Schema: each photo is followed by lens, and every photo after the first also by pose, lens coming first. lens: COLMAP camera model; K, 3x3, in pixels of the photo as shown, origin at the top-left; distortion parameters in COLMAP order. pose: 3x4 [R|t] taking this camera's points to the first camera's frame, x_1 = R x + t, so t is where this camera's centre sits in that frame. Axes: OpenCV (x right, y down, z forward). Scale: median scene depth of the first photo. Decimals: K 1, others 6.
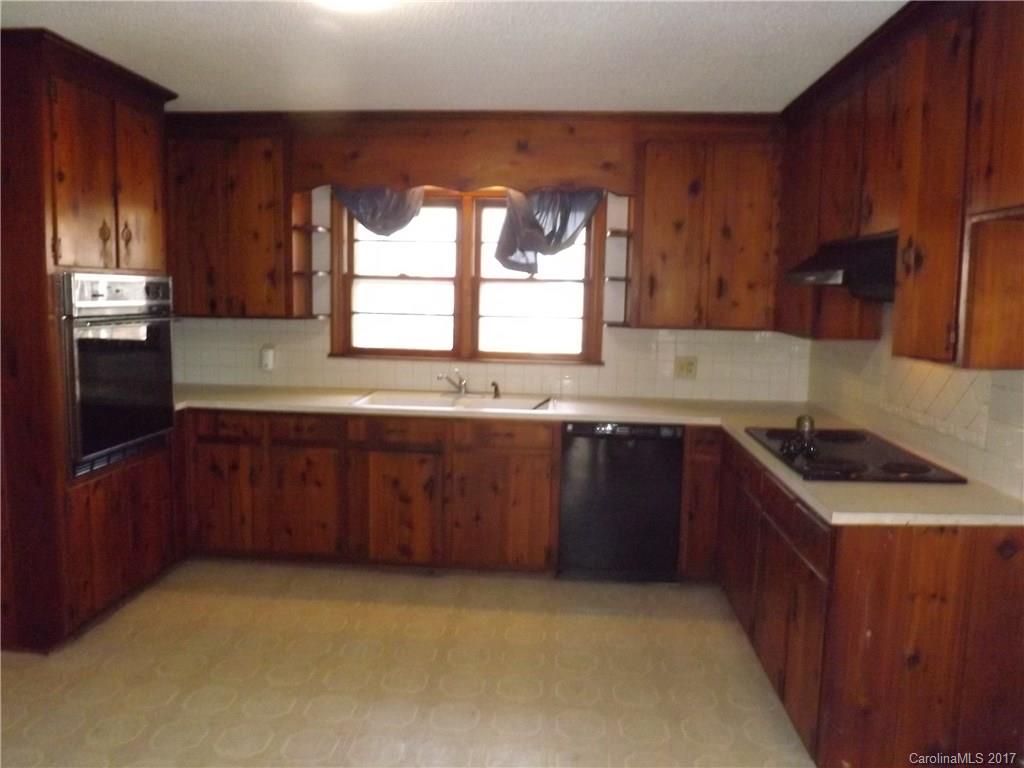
lens RADIAL K [[749.0, 0, 521.7], [0, 749.0, 382.8], [0, 0, 1]] dist [-0.052233, 0.015429]
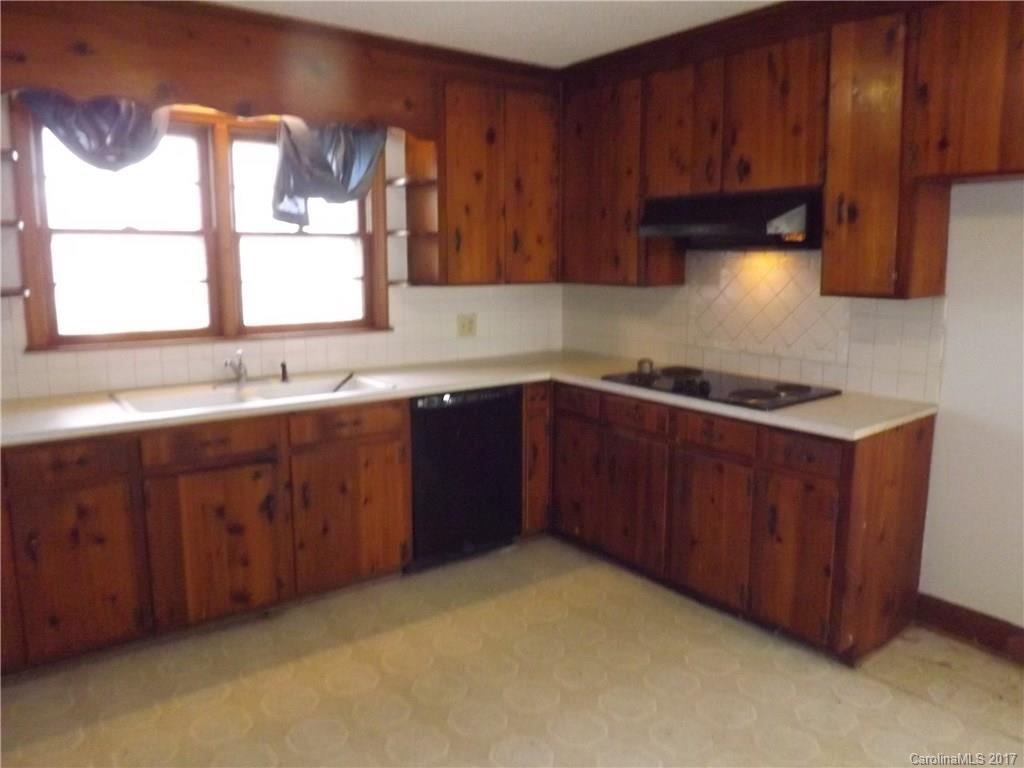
lens RADIAL K [[749.0, 0, 512.2], [0, 749.0, 379.2], [0, 0, 1]] dist [-0.052233, 0.015429]
pose [[0.753715, -0.123383, 0.645515, -0.396620], [0.091569, 0.992354, 0.082759, -0.028682], [-0.650791, -0.003268, 0.759250, 0.250971]]
